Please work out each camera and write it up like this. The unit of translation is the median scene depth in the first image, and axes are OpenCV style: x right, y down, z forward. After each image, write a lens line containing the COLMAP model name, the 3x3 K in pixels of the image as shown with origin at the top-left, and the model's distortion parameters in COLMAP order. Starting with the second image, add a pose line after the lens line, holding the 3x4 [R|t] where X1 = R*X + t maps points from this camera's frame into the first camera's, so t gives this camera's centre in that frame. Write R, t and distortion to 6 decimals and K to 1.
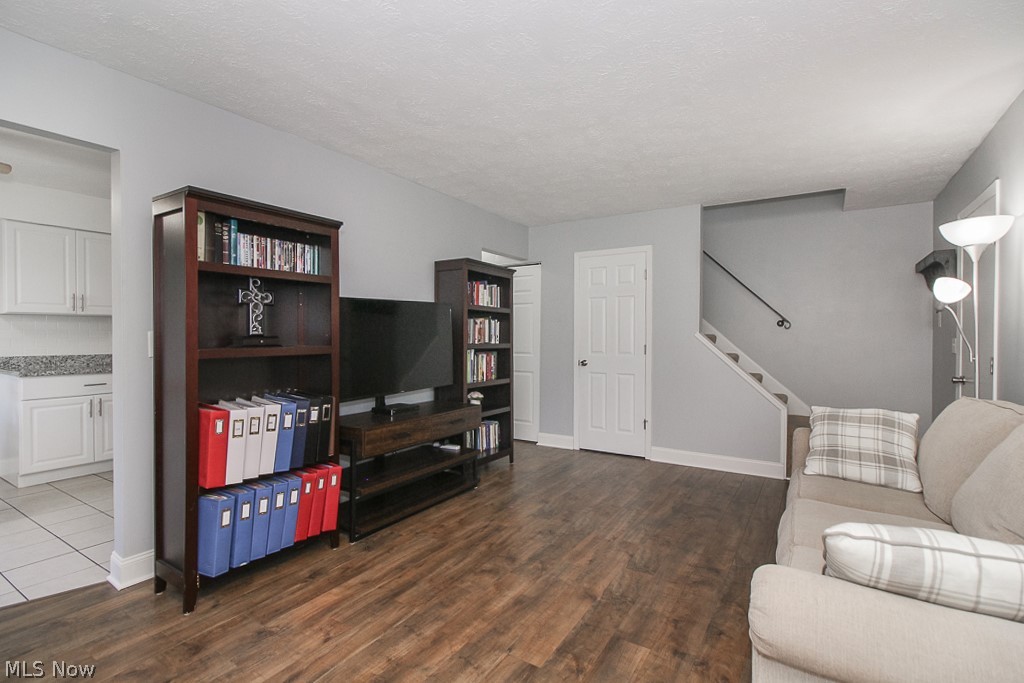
lens RADIAL K [[494.8, 0, 509.0], [0, 494.8, 335.9], [0, 0, 1]] dist [0.010042, -0.001143]
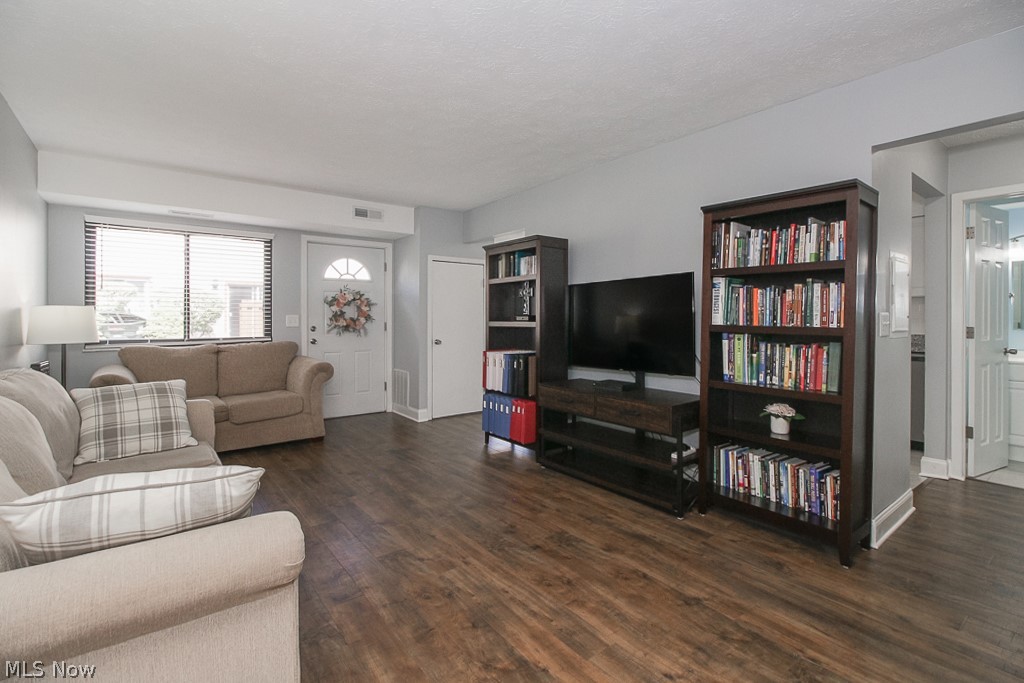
lens RADIAL K [[478.9, 0, 513.9], [0, 478.9, 321.1], [0, 0, 1]] dist [0.013335, -0.012850]
pose [[-0.352590, 0.003857, -0.935770, 0.980235], [-0.004420, 0.999973, 0.005787, 0.010972], [0.935768, 0.006177, -0.352563, 1.441424]]
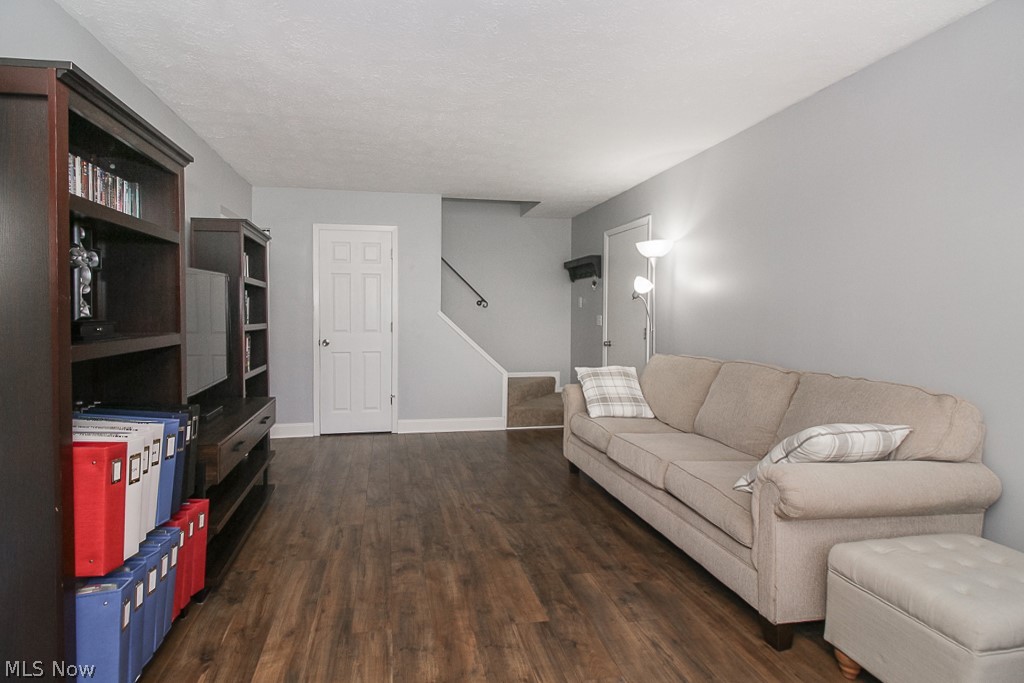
lens RADIAL K [[503.6, 0, 472.2], [0, 503.6, 321.6], [0, 0, 1]] dist [0.004292, -0.000546]
pose [[0.741343, -0.013522, 0.670990, -0.533118], [-0.001019, 0.999773, 0.021274, -0.010967], [-0.671126, -0.016455, 0.741161, 0.198815]]
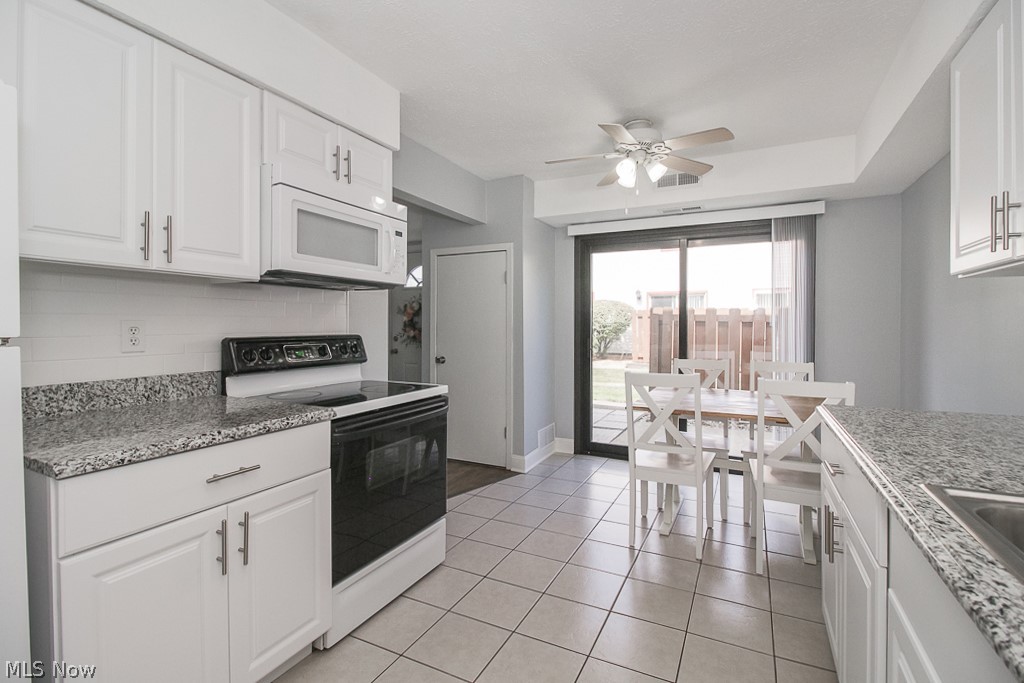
lens RADIAL K [[476.9, 0, 514.2], [0, 476.9, 332.1], [0, 0, 1]] dist [0.011878, -0.000180]
pose [[-0.994245, -0.001651, -0.107118, -0.844642], [-0.003541, 0.999841, 0.017451, -0.007125], [0.107072, 0.017730, -0.994093, 2.007248]]
